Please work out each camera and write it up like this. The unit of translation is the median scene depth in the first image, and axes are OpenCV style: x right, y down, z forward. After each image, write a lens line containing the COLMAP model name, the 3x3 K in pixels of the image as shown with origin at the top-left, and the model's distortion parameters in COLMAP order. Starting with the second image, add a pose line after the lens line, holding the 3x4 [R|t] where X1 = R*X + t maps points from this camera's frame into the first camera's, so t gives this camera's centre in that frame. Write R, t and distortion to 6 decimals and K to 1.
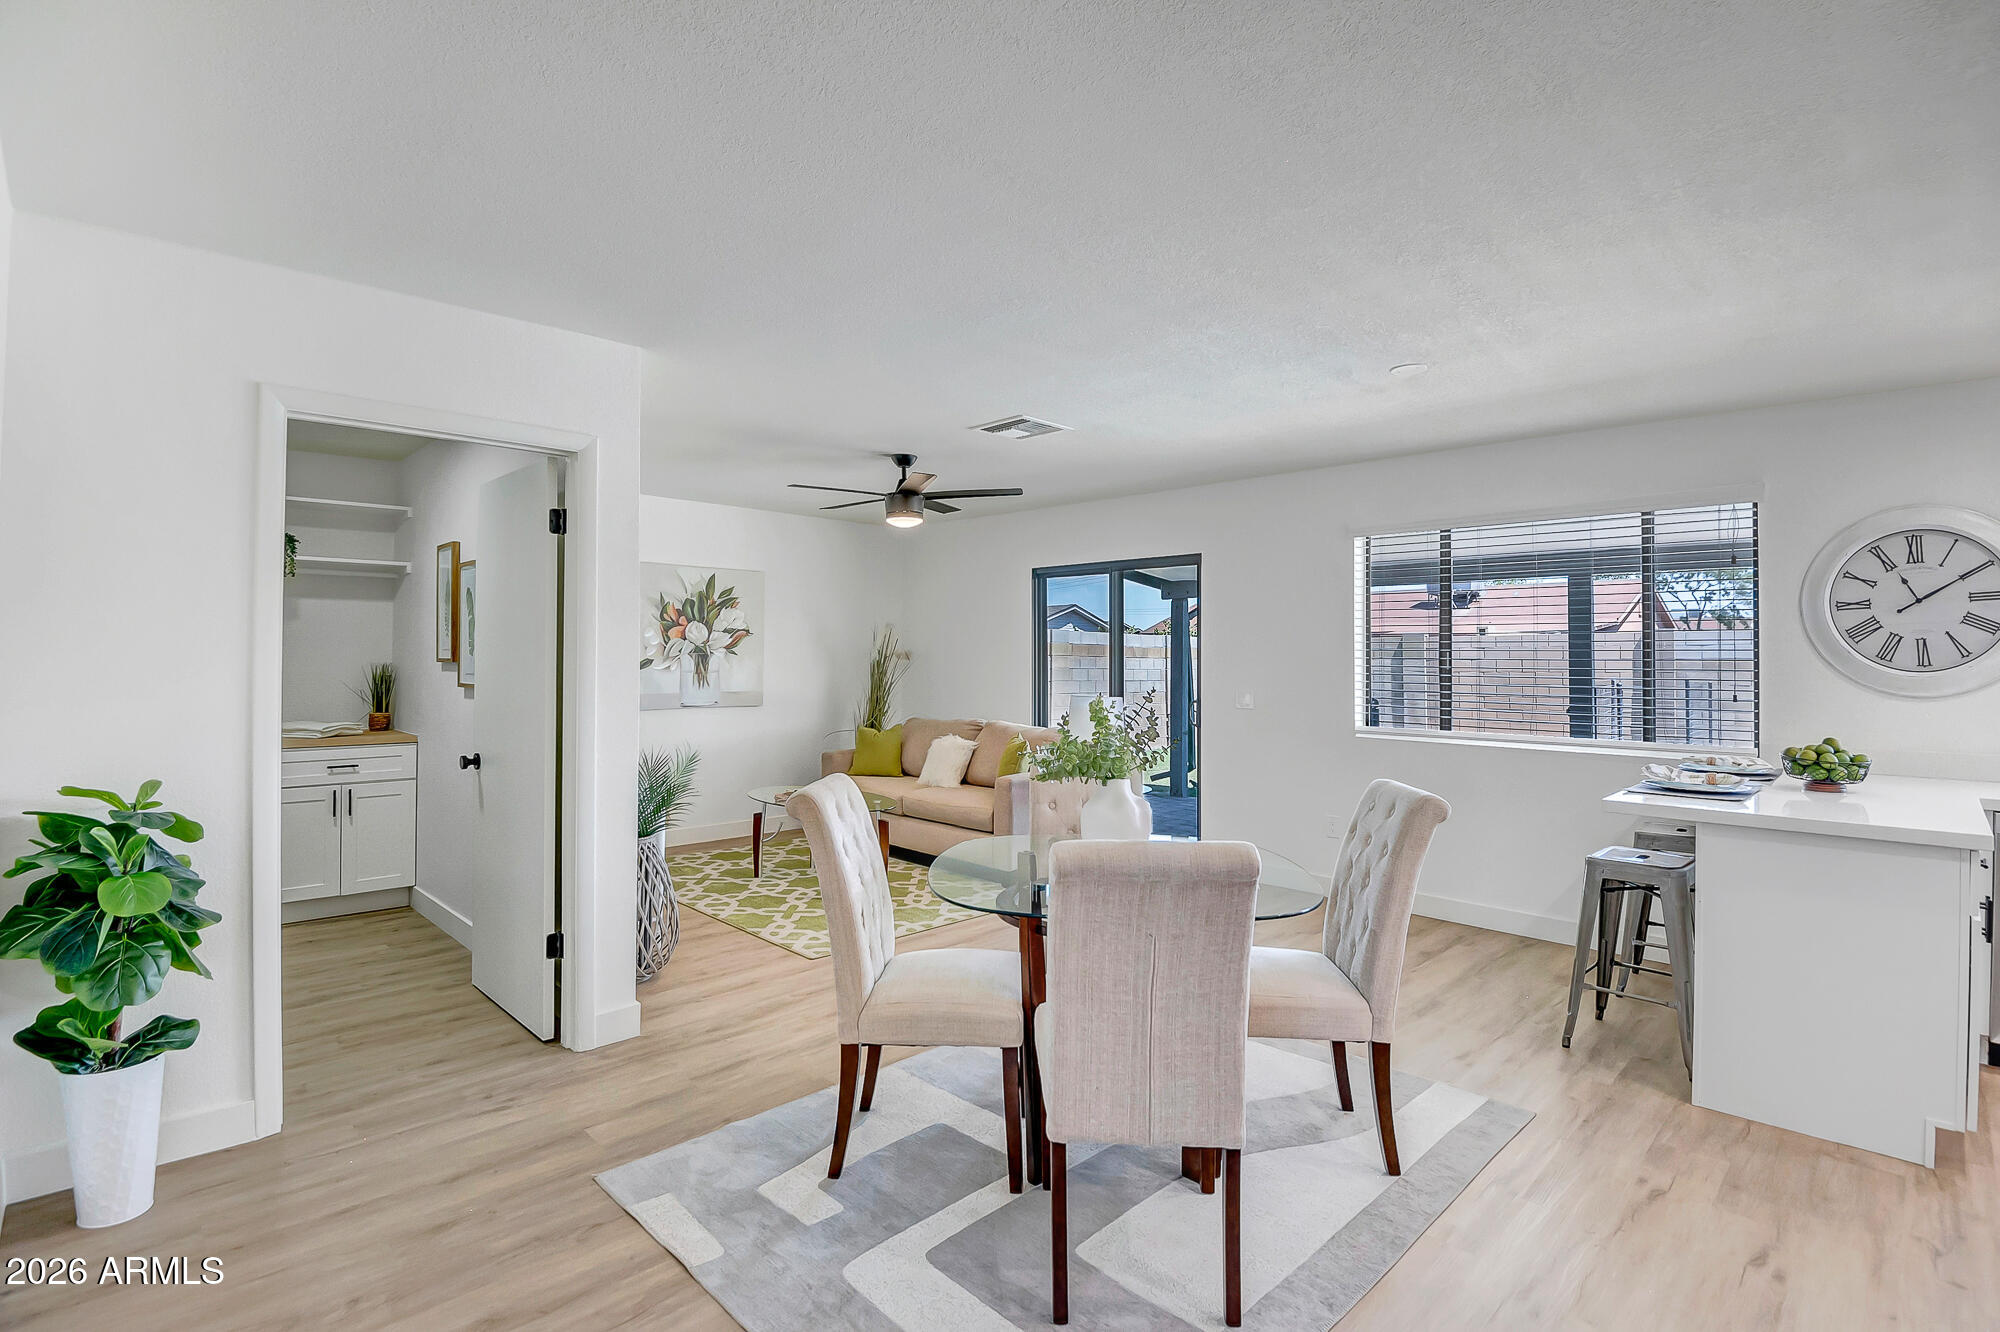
lens RADIAL K [[962.5, 0, 1025.9], [0, 962.5, 638.1], [0, 0, 1]] dist [-0.030419, -0.000121]
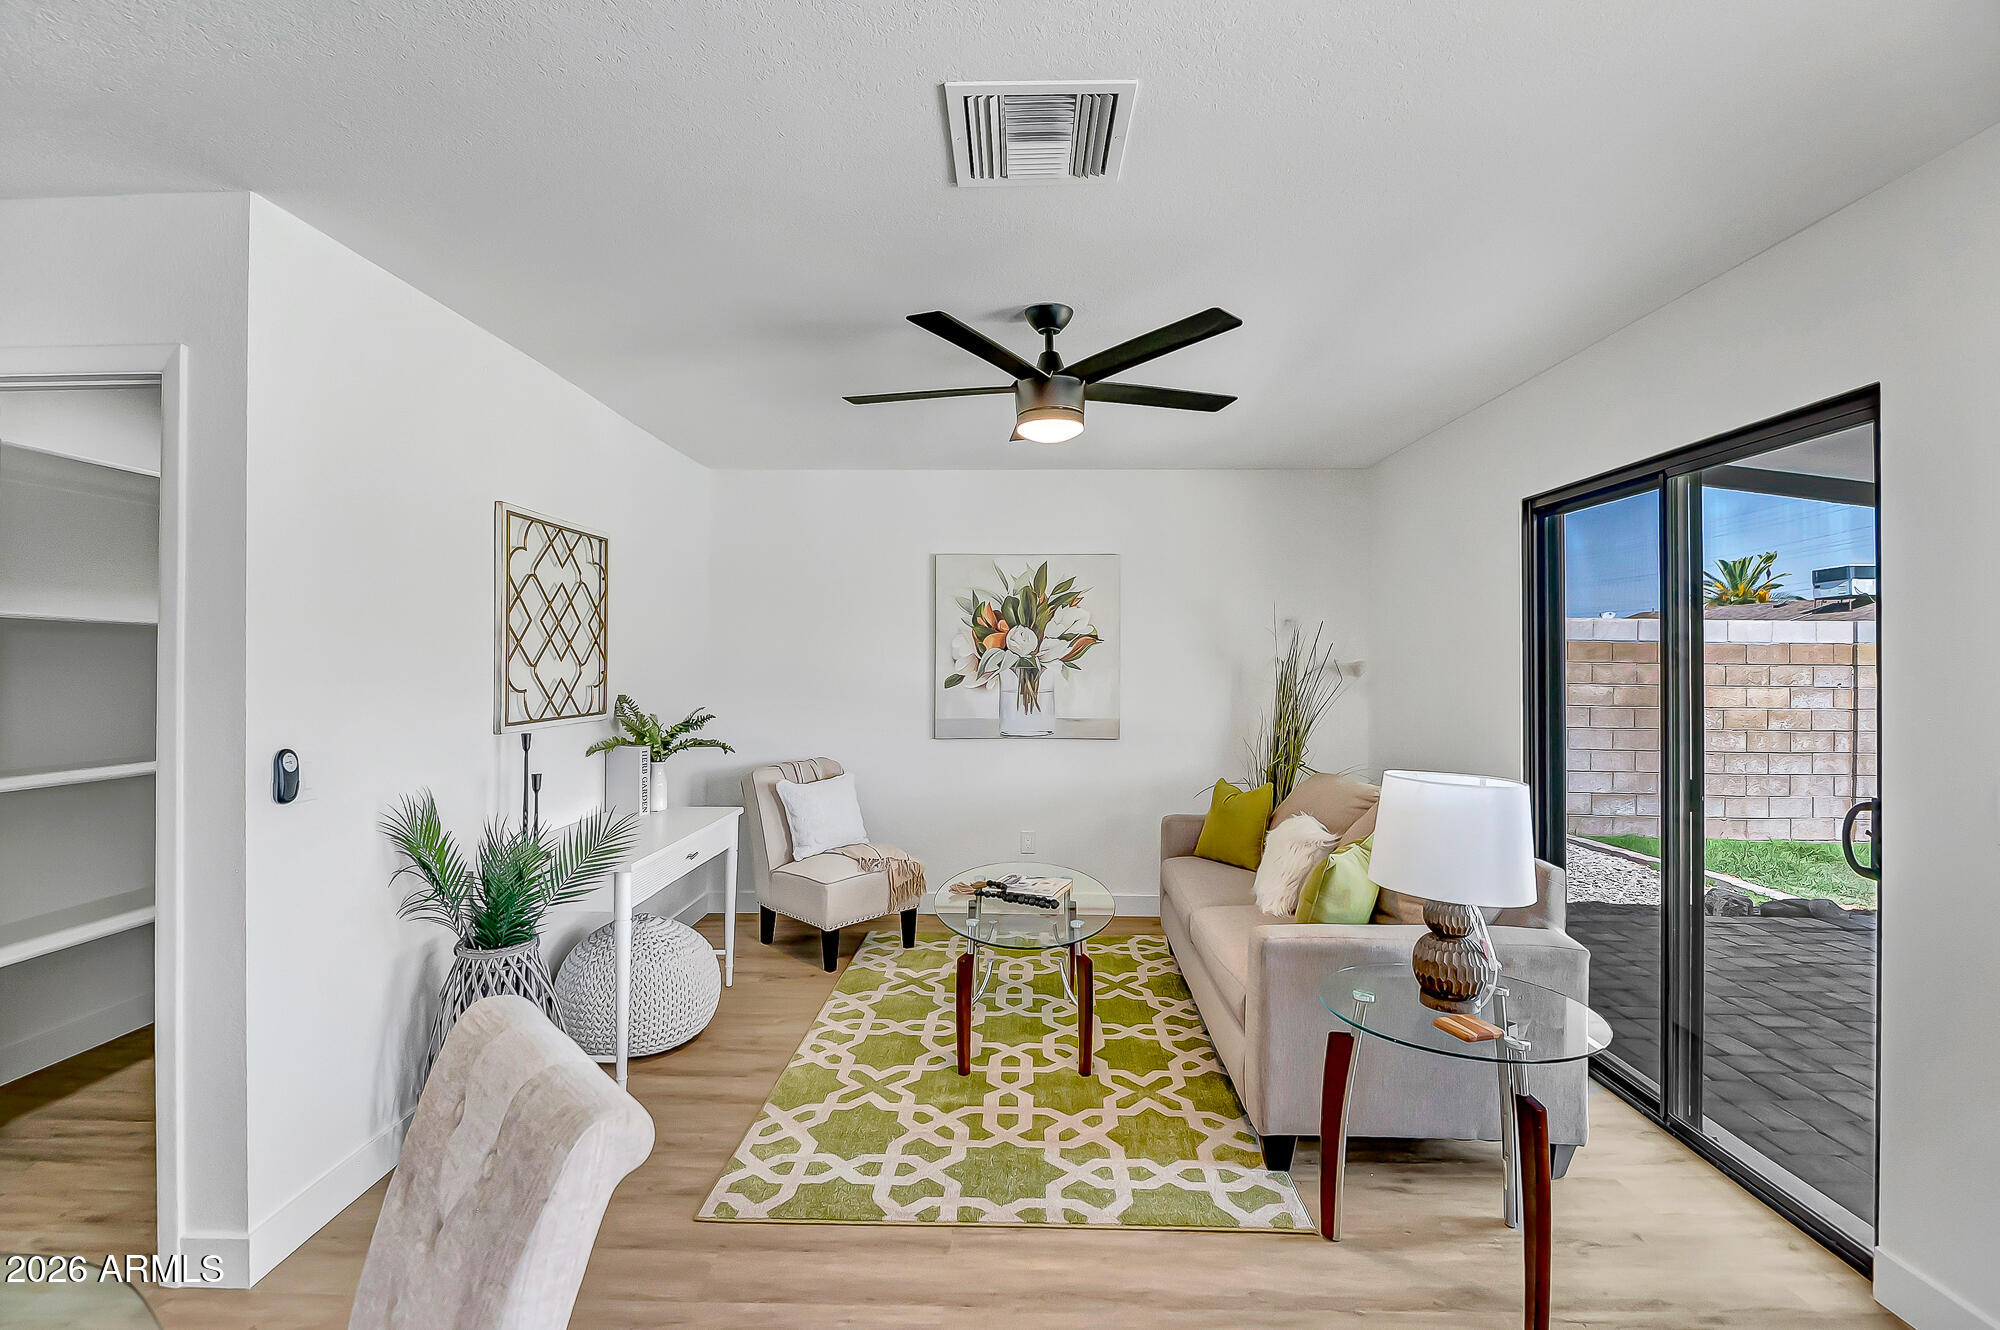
lens RADIAL K [[919.5, 0, 1008.3], [0, 919.5, 658.2], [0, 0, 1]] dist [0.001533, -0.020992]
pose [[0.680917, -0.010481, -0.732285, 0.304213], [0.018570, 0.999823, 0.002957, 0.009819], [0.732125, -0.015613, 0.680992, 0.798514]]
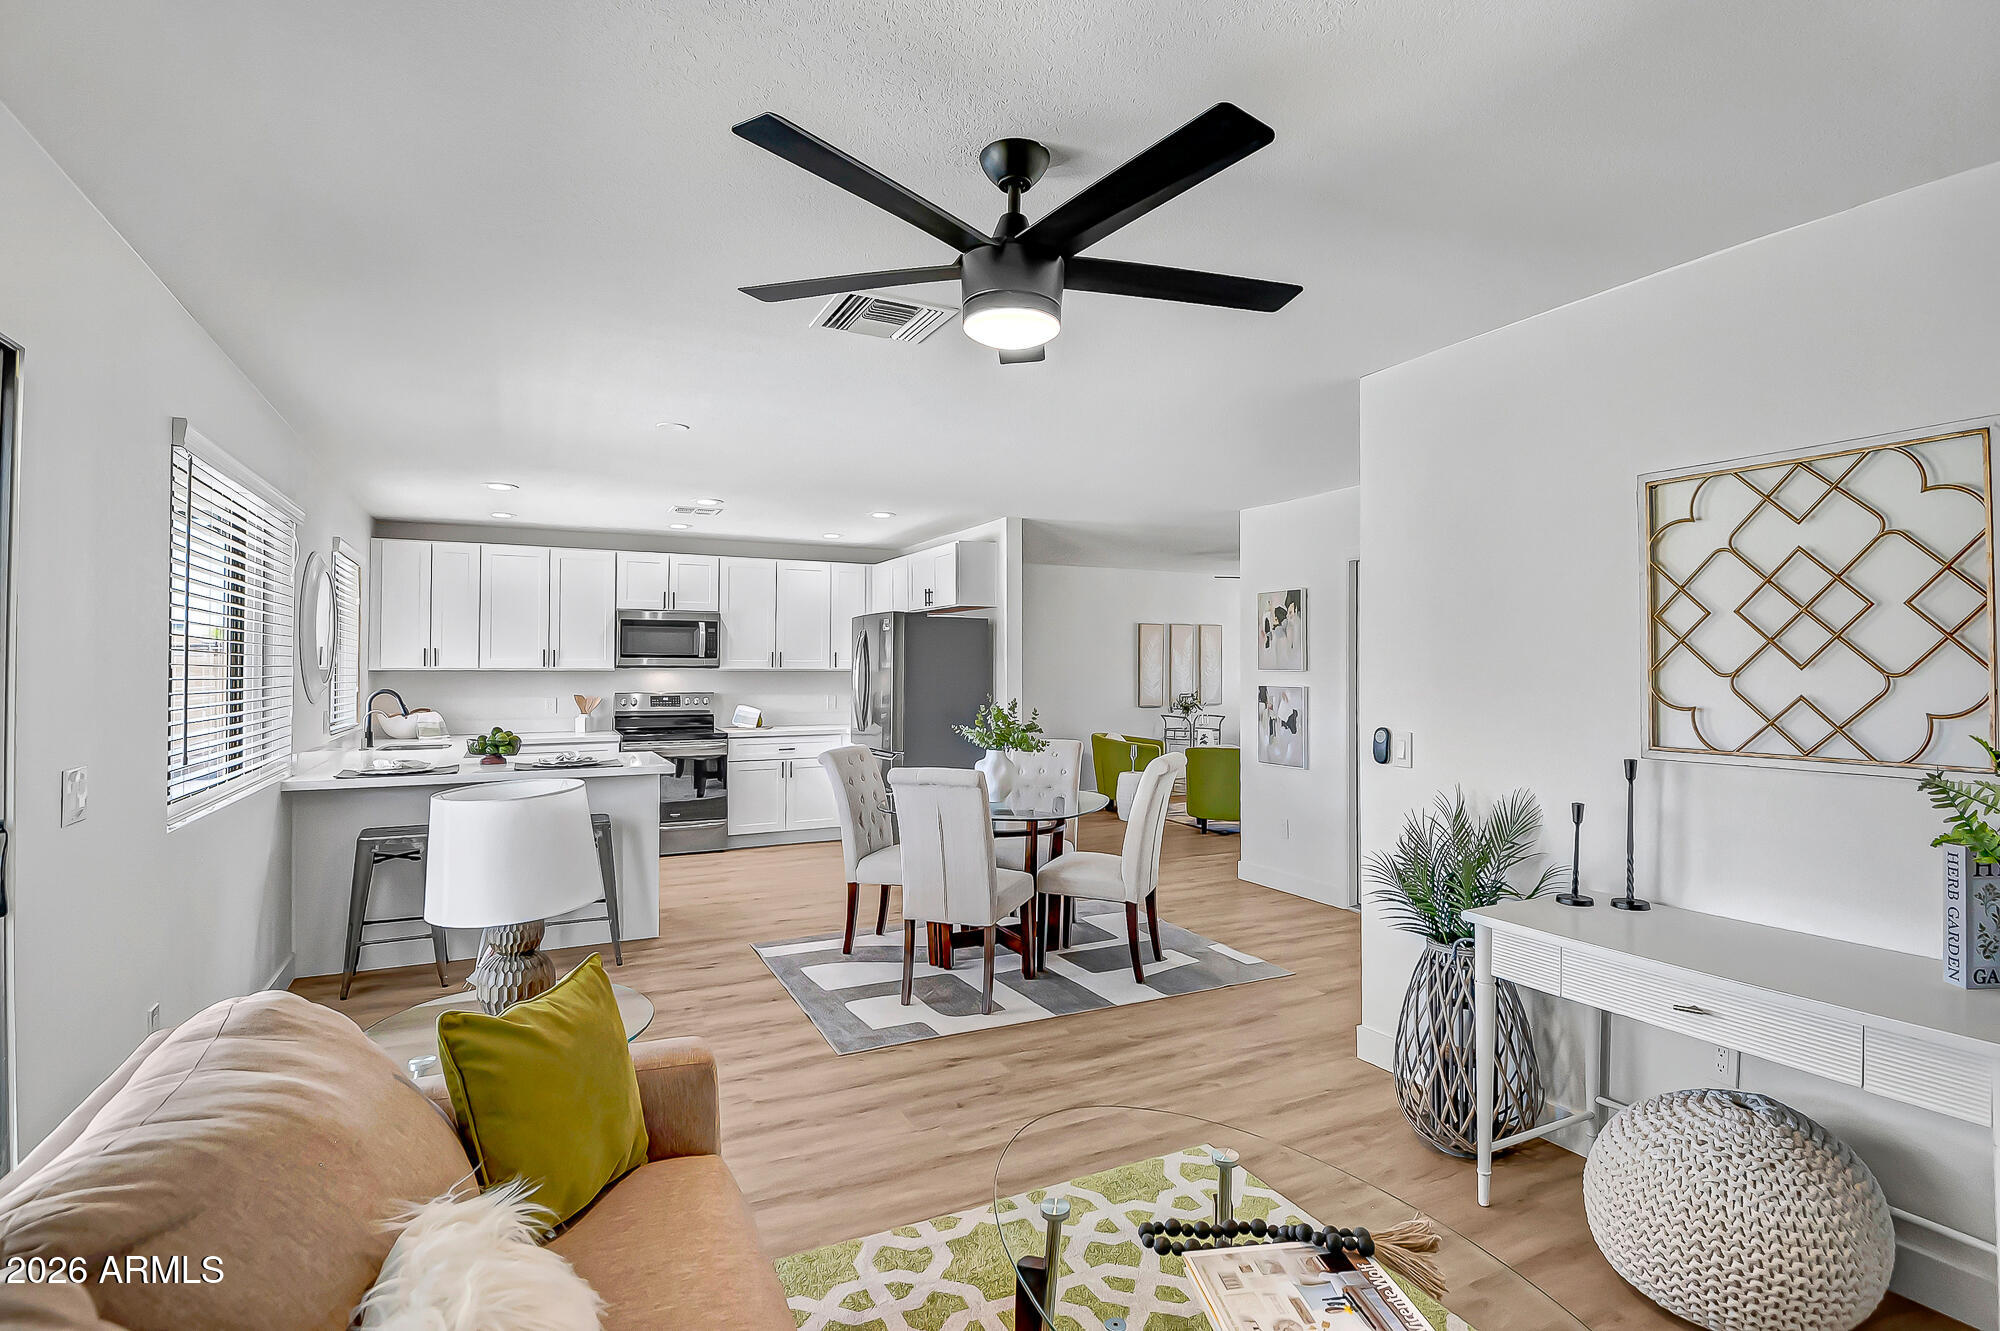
lens RADIAL K [[974.7, 0, 1000.0], [0, 974.7, 665.5], [0, 0, 1]] dist [0.002907, 0.000173]
pose [[-0.944509, -0.006514, 0.328421, -0.314355], [-0.013623, 0.999720, -0.019350, 0.022235], [-0.328203, -0.022750, -0.944333, 1.730119]]
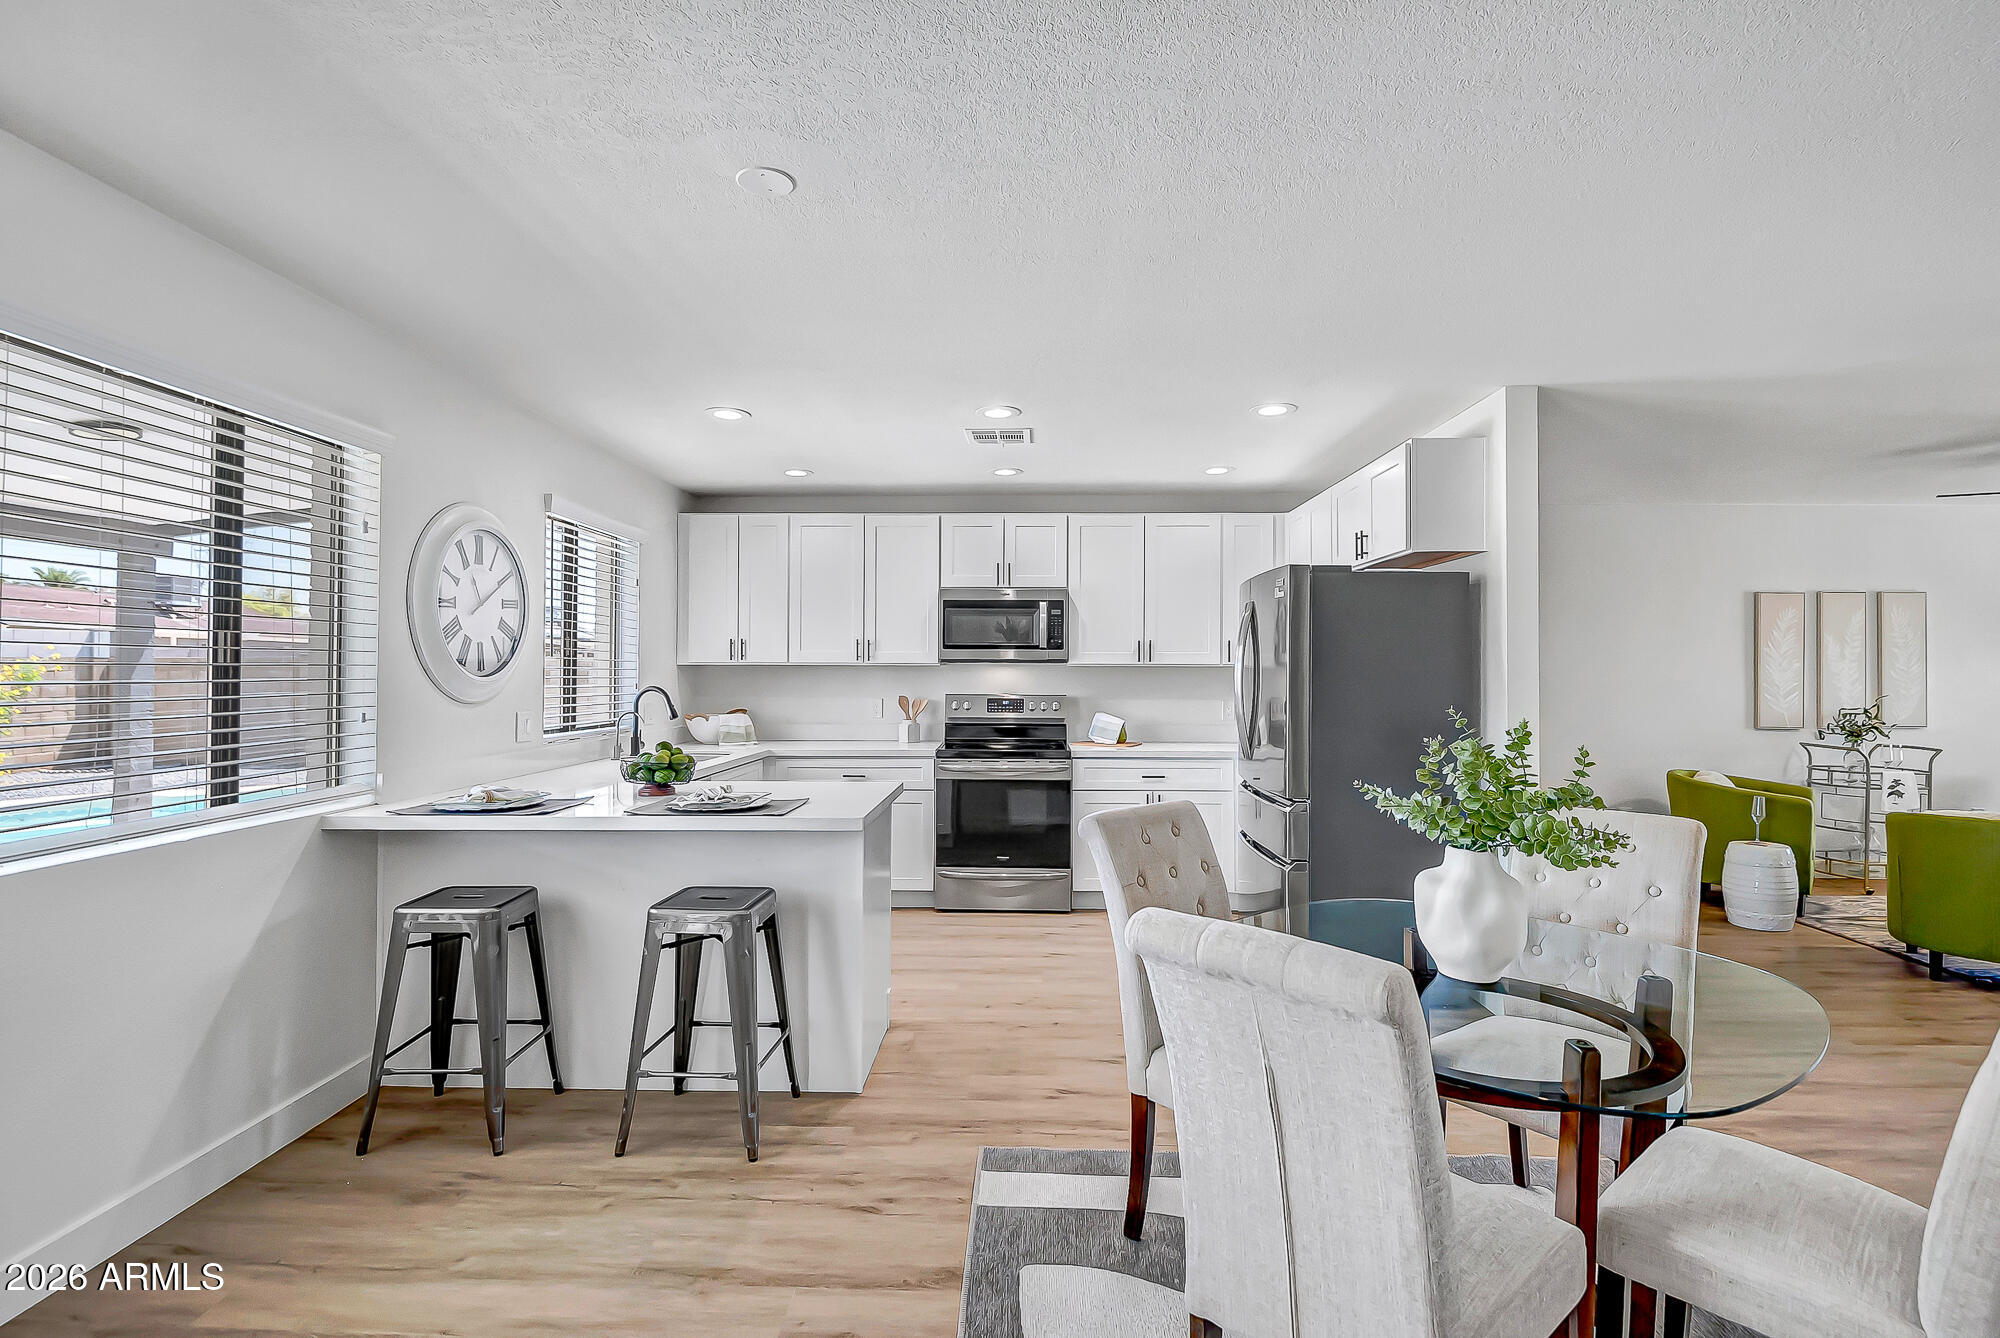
lens RADIAL K [[938.0, 0, 999.1], [0, 938.0, 661.6], [0, 0, 1]] dist [0.003120, -0.000350]
pose [[-0.676952, -0.001086, 0.736026, -0.112265], [-0.022167, 0.999575, -0.018913, 0.024117], [-0.735693, -0.029119, -0.676689, 1.122115]]
